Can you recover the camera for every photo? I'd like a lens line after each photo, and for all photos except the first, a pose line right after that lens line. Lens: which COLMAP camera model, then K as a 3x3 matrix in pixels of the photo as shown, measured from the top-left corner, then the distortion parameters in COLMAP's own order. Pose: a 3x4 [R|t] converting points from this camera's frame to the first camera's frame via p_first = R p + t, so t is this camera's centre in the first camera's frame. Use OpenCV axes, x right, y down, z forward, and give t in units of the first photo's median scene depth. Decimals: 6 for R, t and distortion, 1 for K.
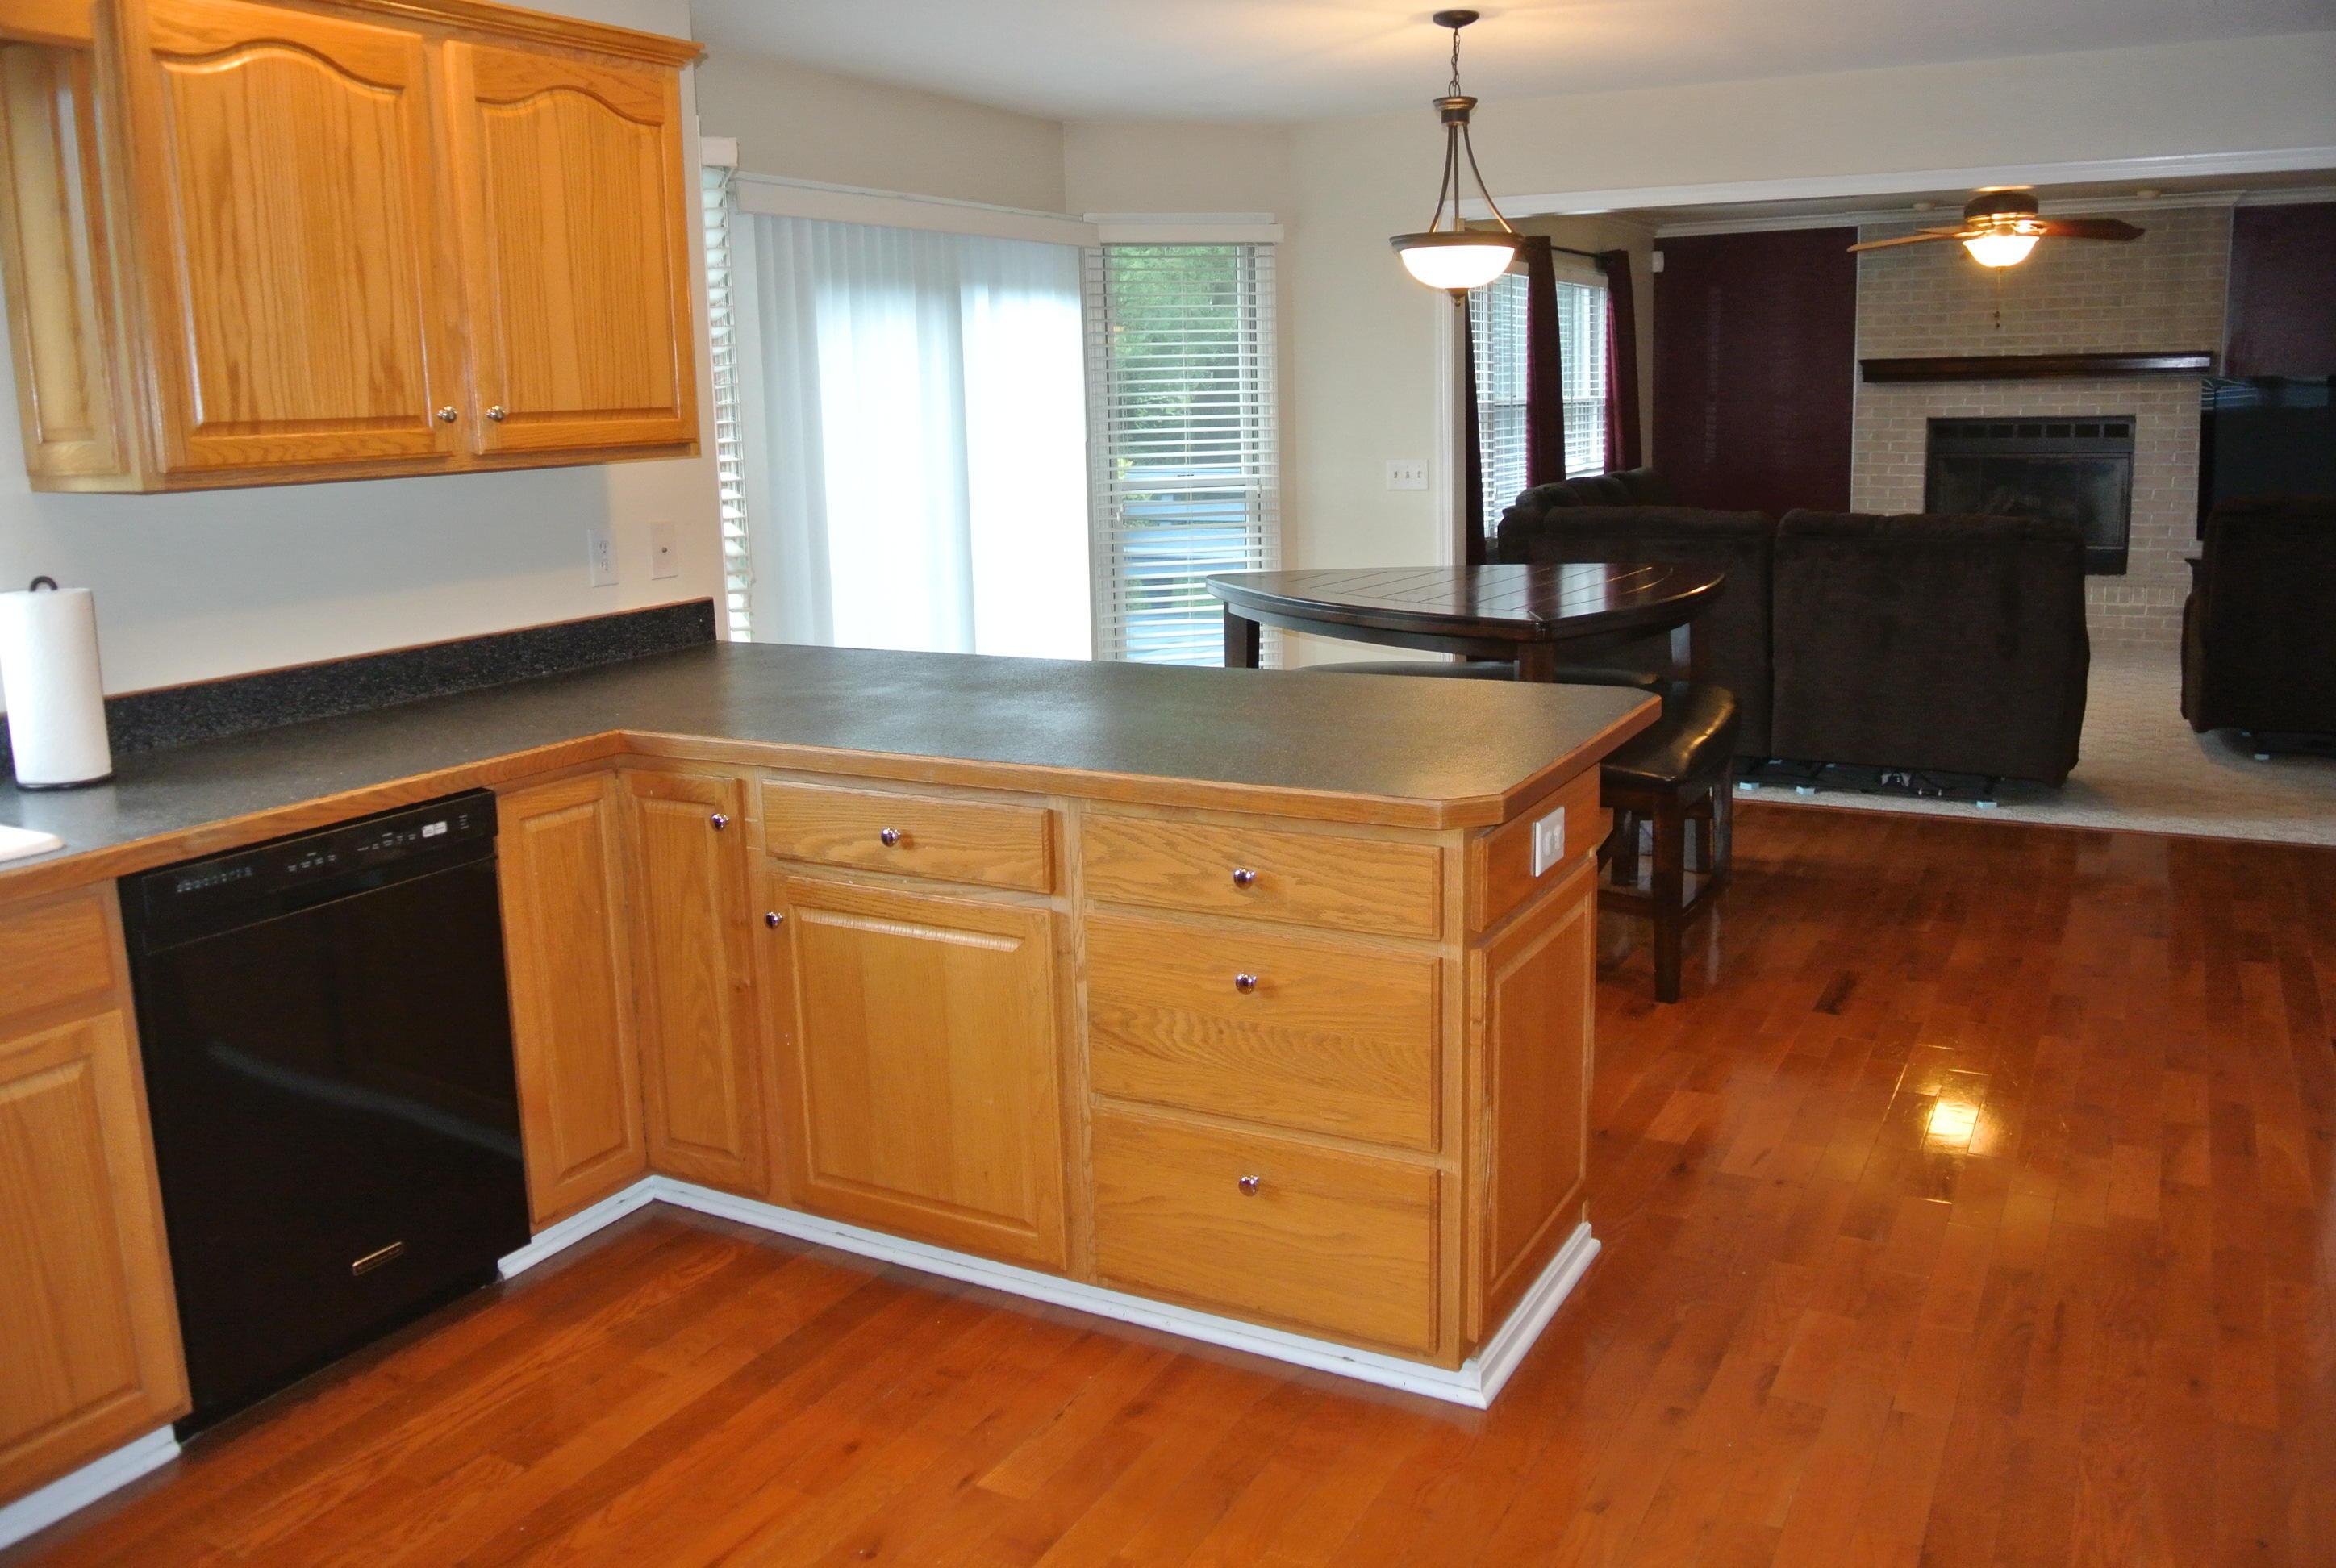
lens RADIAL K [[1862.5, 0, 1166.7], [0, 1862.5, 773.0], [0, 0, 1]] dist [-0.079237, 0.028637]
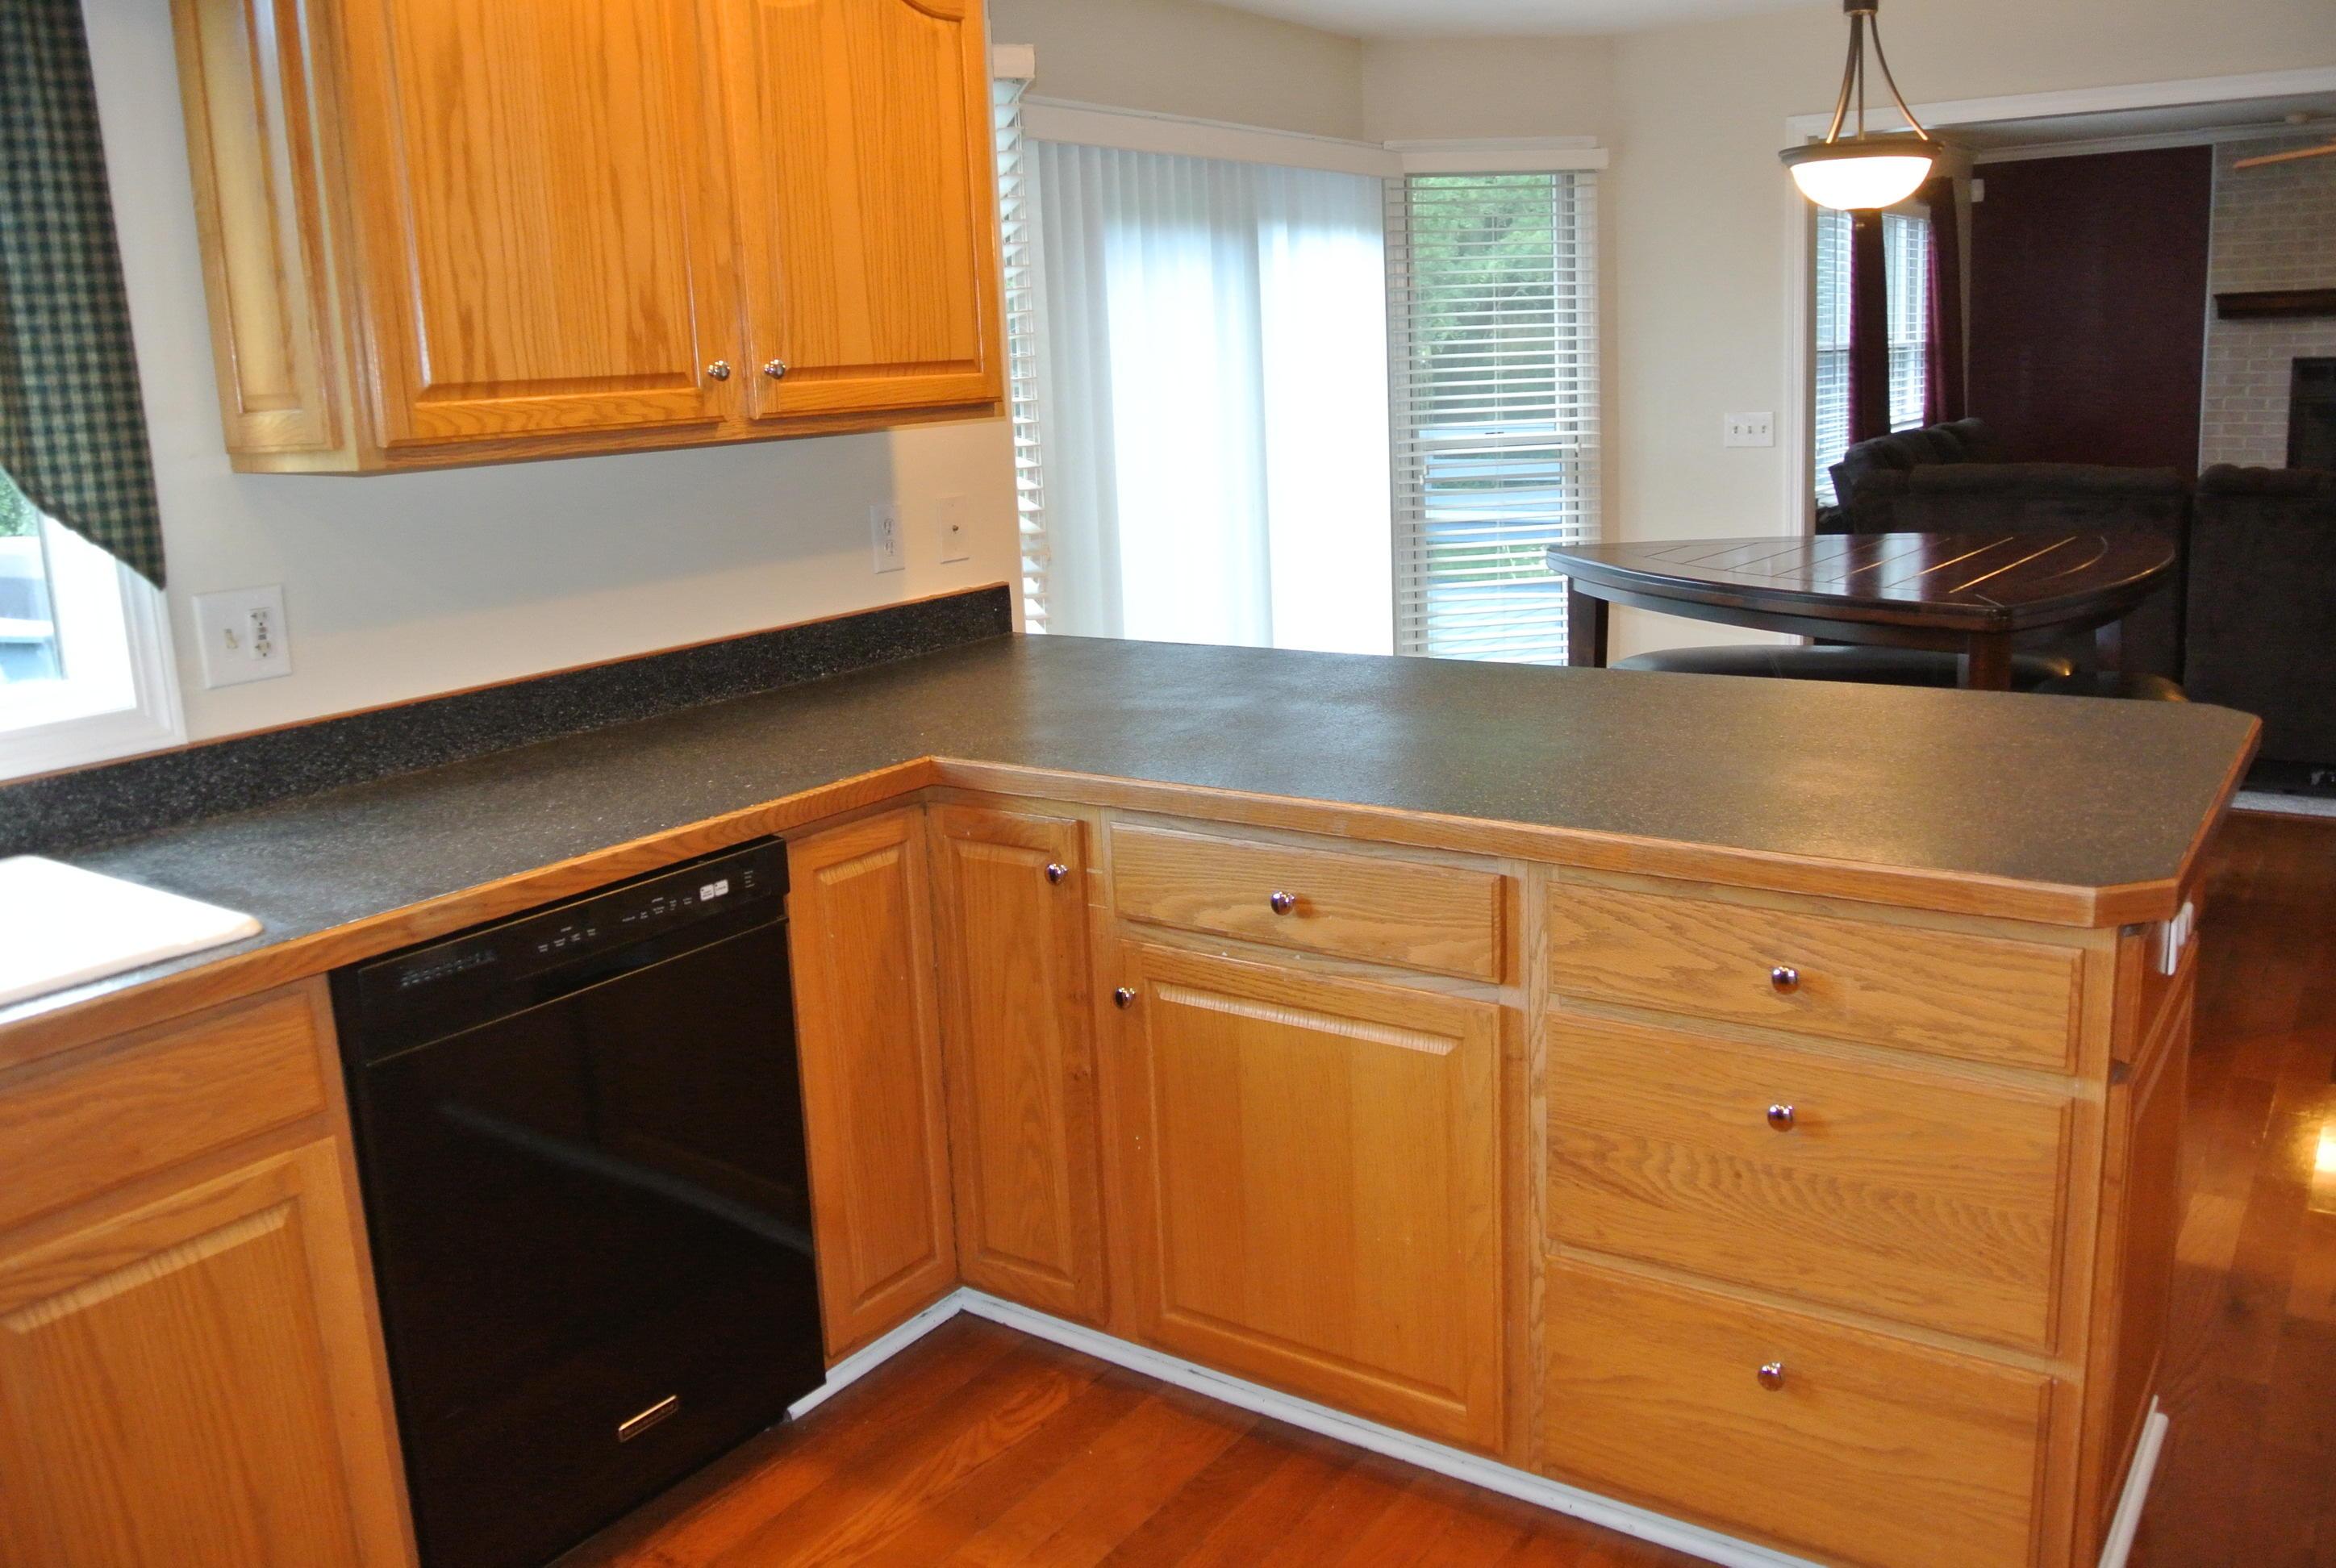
lens RADIAL K [[1862.5, 0, 1172.9], [0, 1862.5, 774.9], [0, 0, 1]] dist [-0.079237, 0.028637]
pose [[0.993942, 0.003702, -0.109842, -0.098154], [-0.001185, 0.999735, 0.022978, -0.033717], [0.109898, -0.022709, 0.993683, 0.196300]]
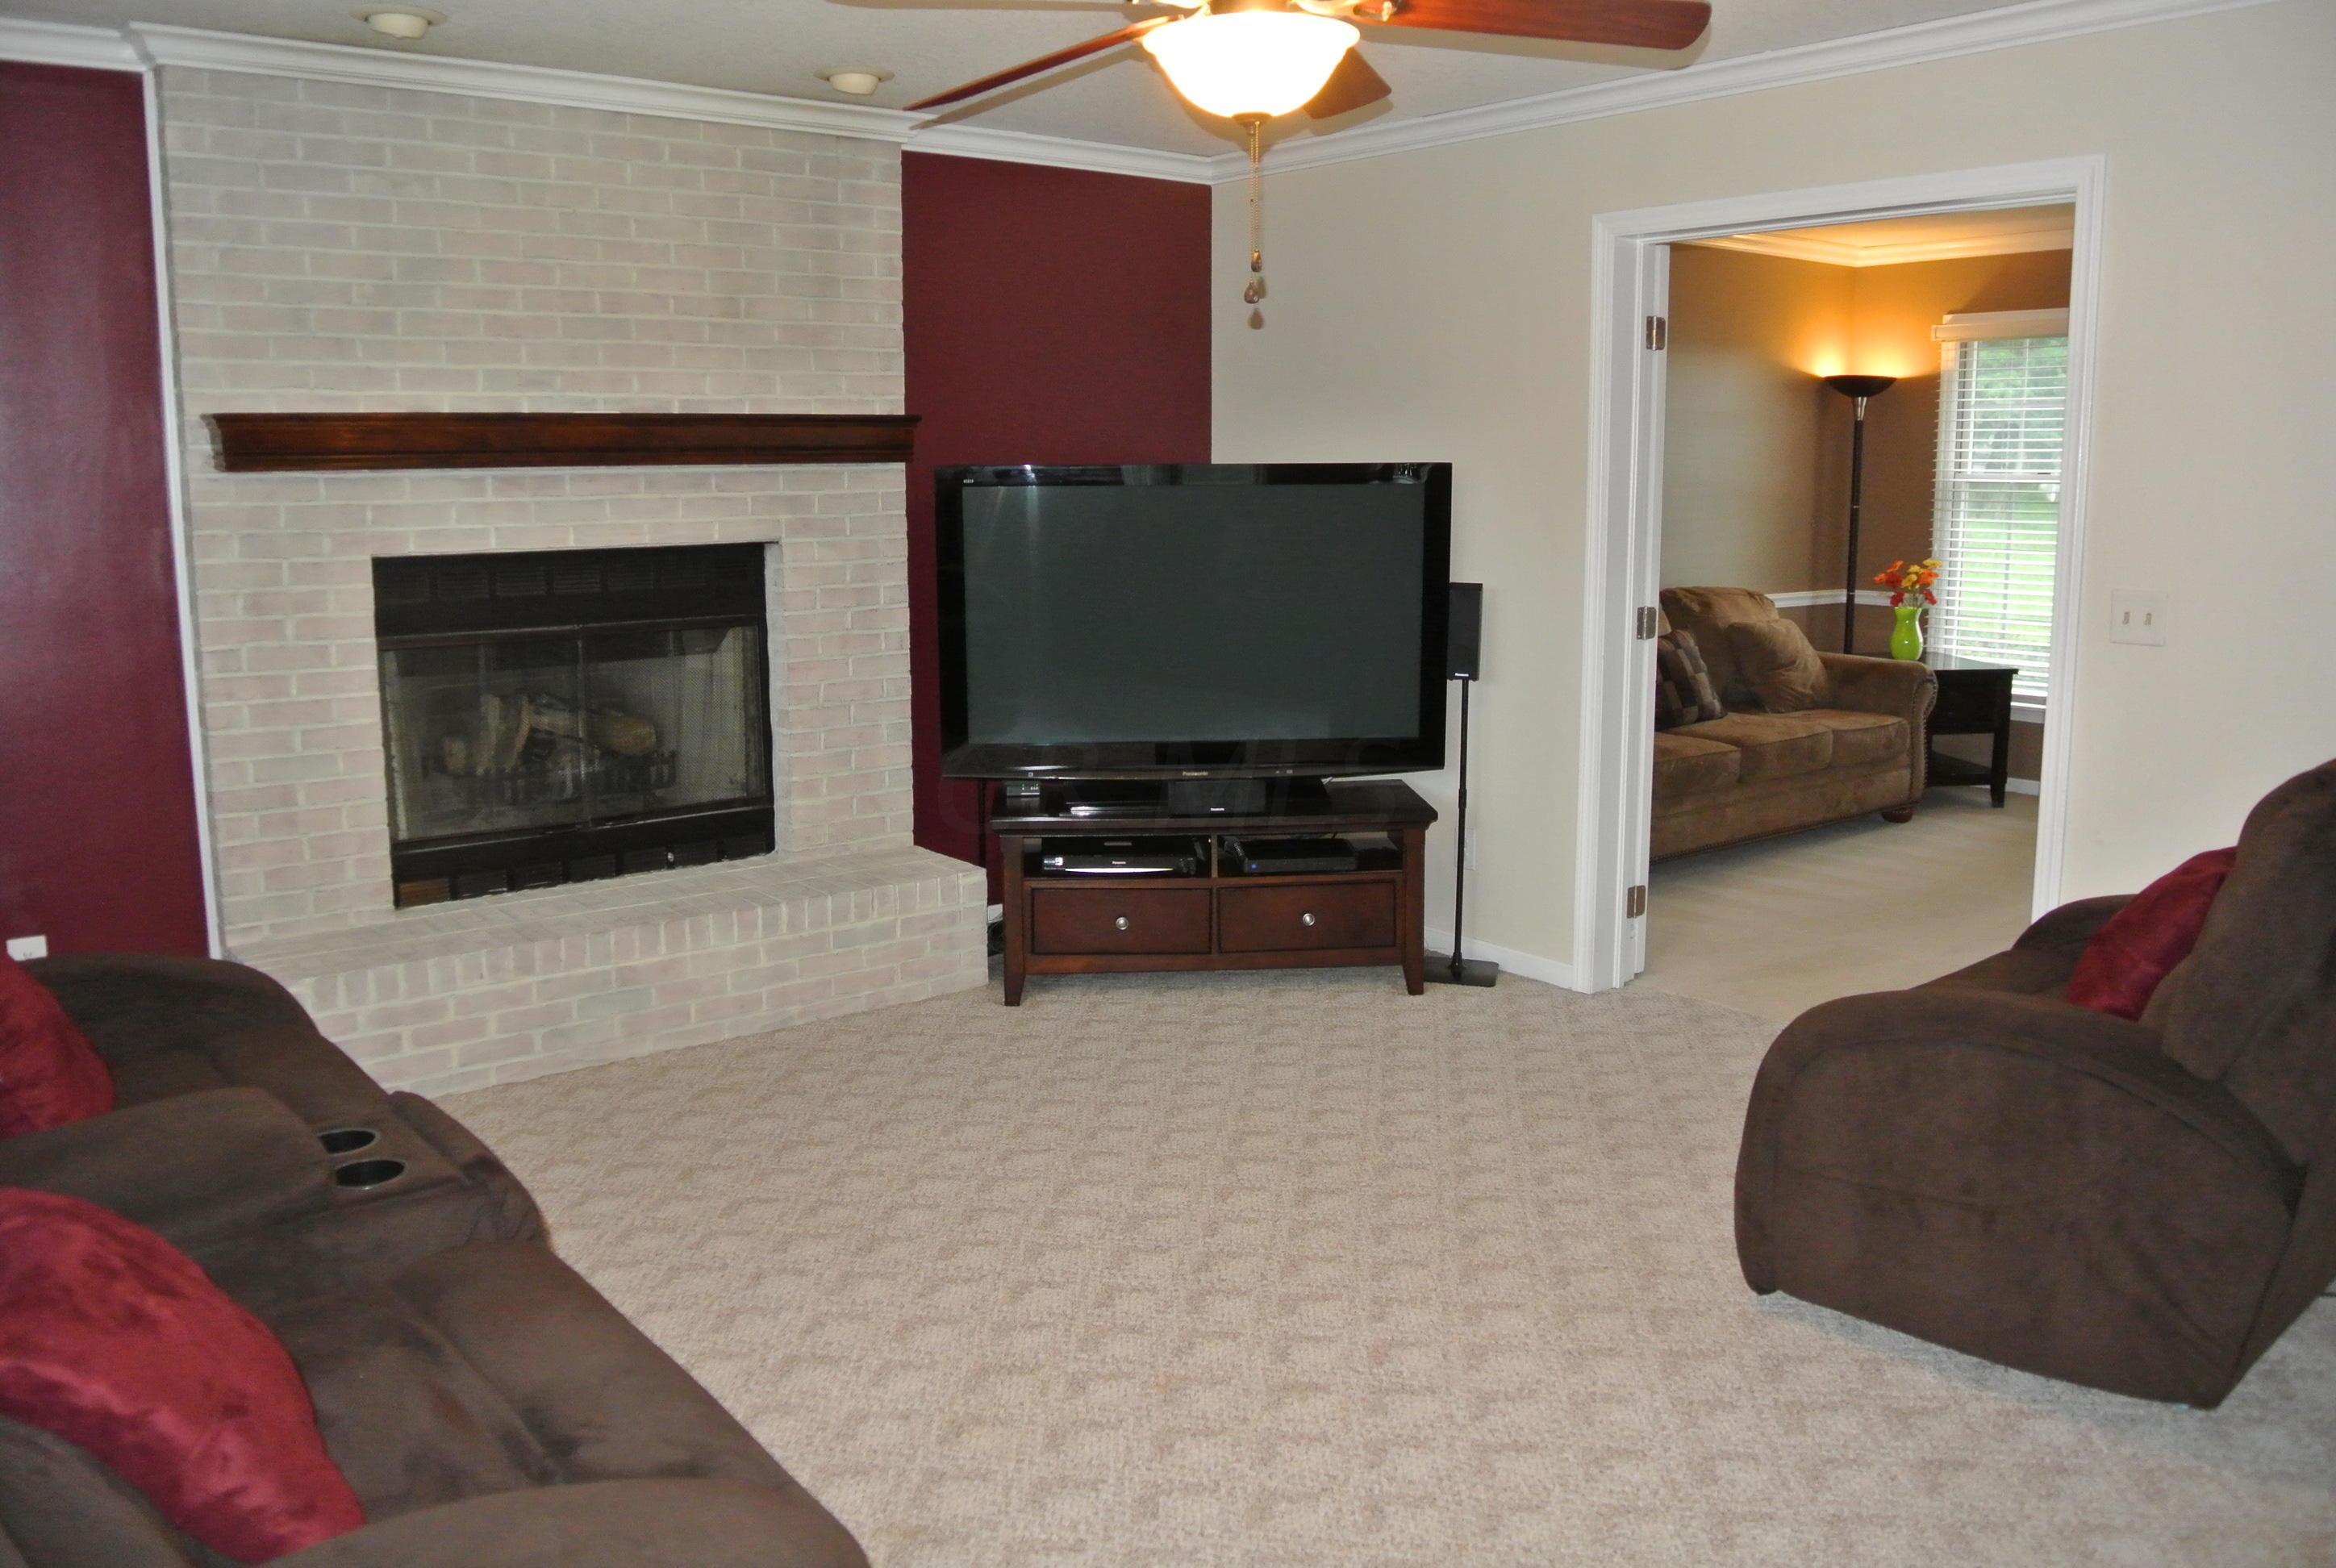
lens RADIAL K [[1869.9, 0, 1108.3], [0, 1869.9, 752.0], [0, 0, 1]] dist [-0.056345, 0.010714]
pose [[0.395593, -0.116782, 0.910971, 0.294556], [0.171911, 0.983767, 0.051460, -0.467361], [-0.902193, 0.136249, 0.409248, 2.231541]]
